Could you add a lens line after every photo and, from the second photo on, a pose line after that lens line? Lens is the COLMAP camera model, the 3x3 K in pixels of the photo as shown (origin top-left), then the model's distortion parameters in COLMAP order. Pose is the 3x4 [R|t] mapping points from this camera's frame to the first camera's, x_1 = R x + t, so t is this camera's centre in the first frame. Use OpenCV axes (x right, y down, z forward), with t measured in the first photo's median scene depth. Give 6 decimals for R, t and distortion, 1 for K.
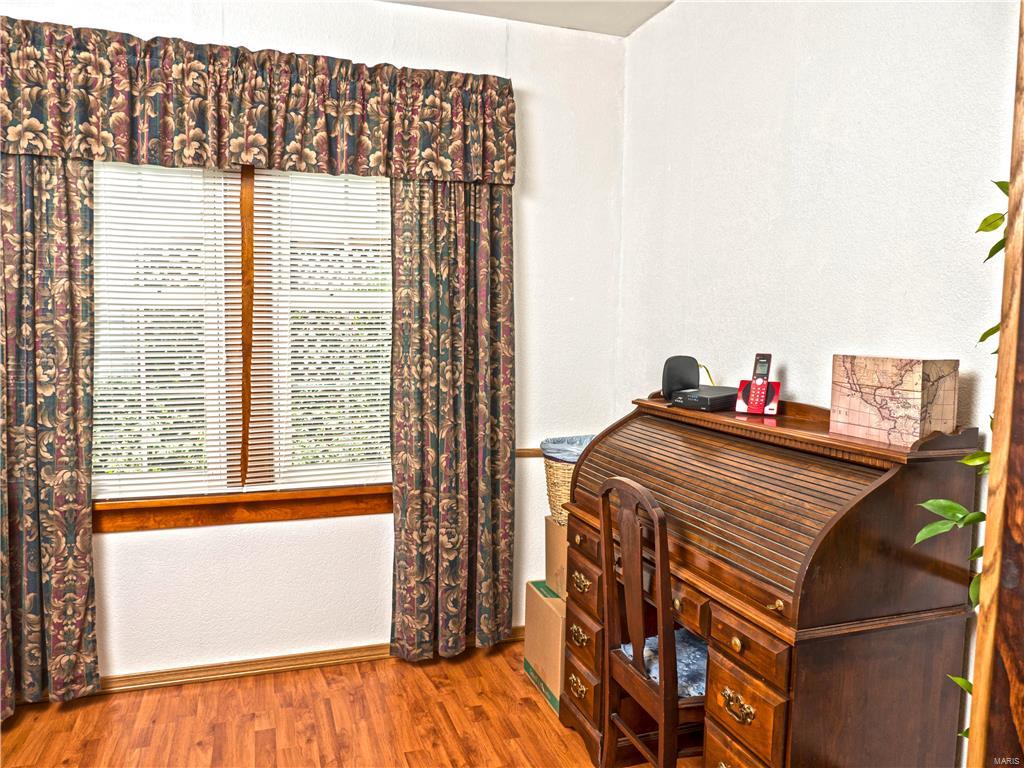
lens RADIAL K [[742.2, 0, 511.4], [0, 742.2, 385.7], [0, 0, 1]] dist [-0.028758, 0.014000]
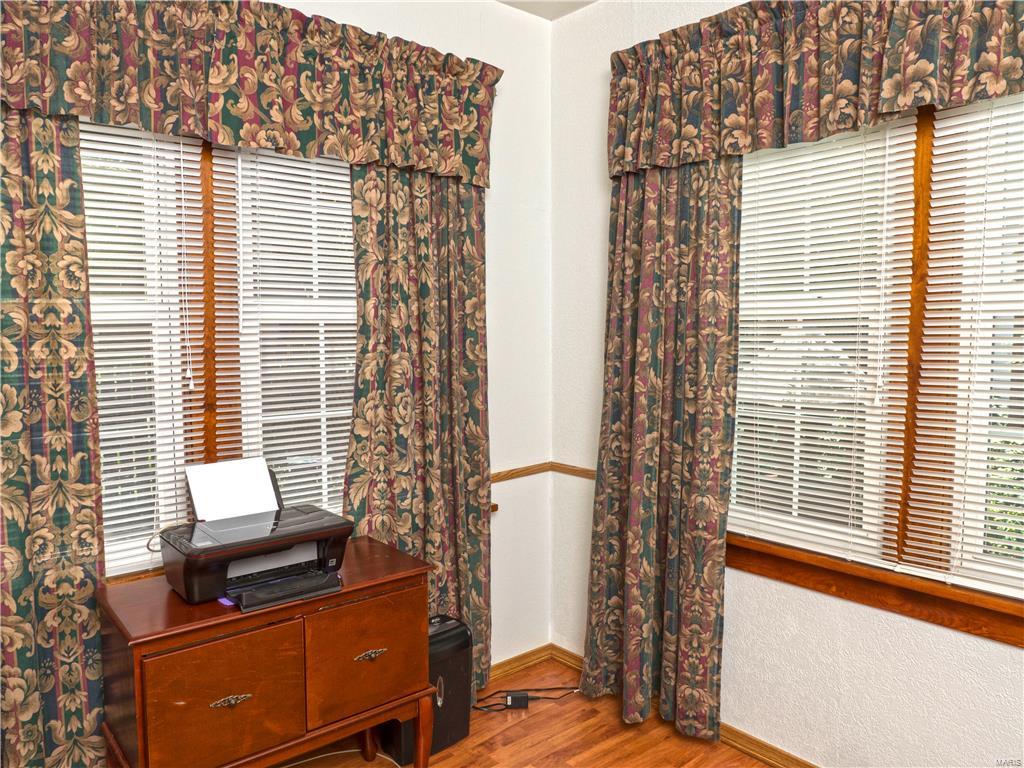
lens RADIAL K [[742.2, 0, 513.3], [0, 742.2, 388.0], [0, 0, 1]] dist [-0.028758, 0.014000]
pose [[0.349631, 0.056909, -0.935157, 0.160981], [-0.071721, 0.996850, 0.033849, -0.029990], [0.934138, 0.055235, 0.352612, 0.378922]]
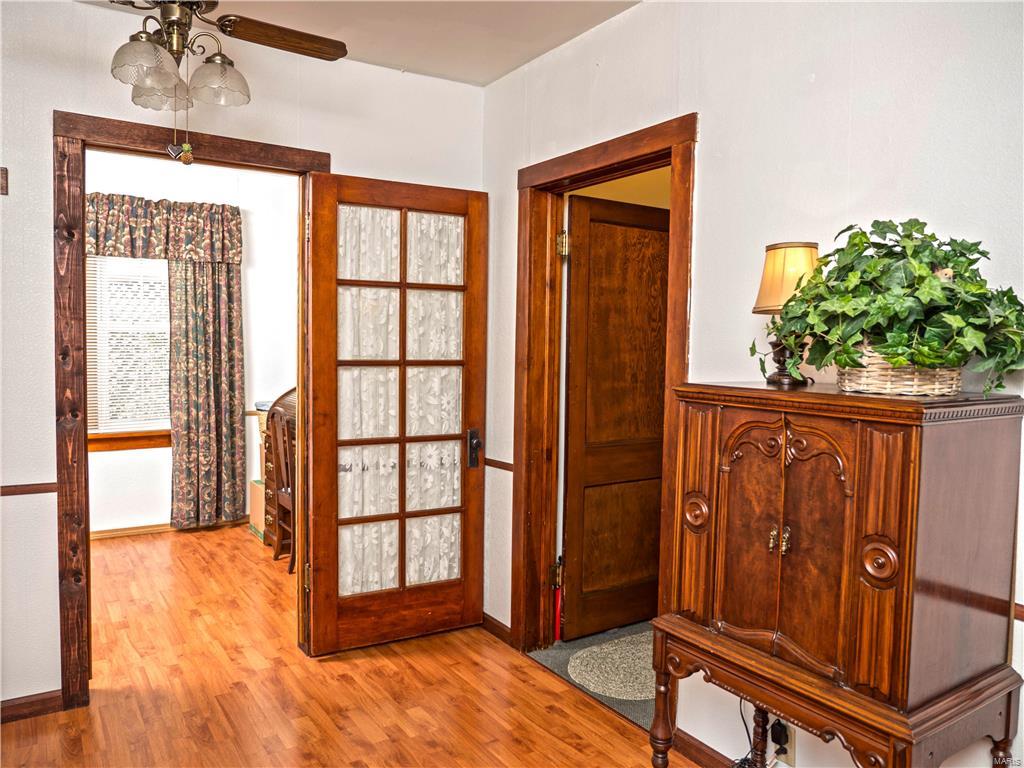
lens RADIAL K [[742.2, 0, 511.6], [0, 742.2, 386.7], [0, 0, 1]] dist [-0.028758, 0.014000]
pose [[0.966642, -0.011519, 0.255873, 0.182465], [0.015612, 0.999781, -0.013970, 0.069129], [-0.255656, 0.017498, 0.966609, -0.946999]]
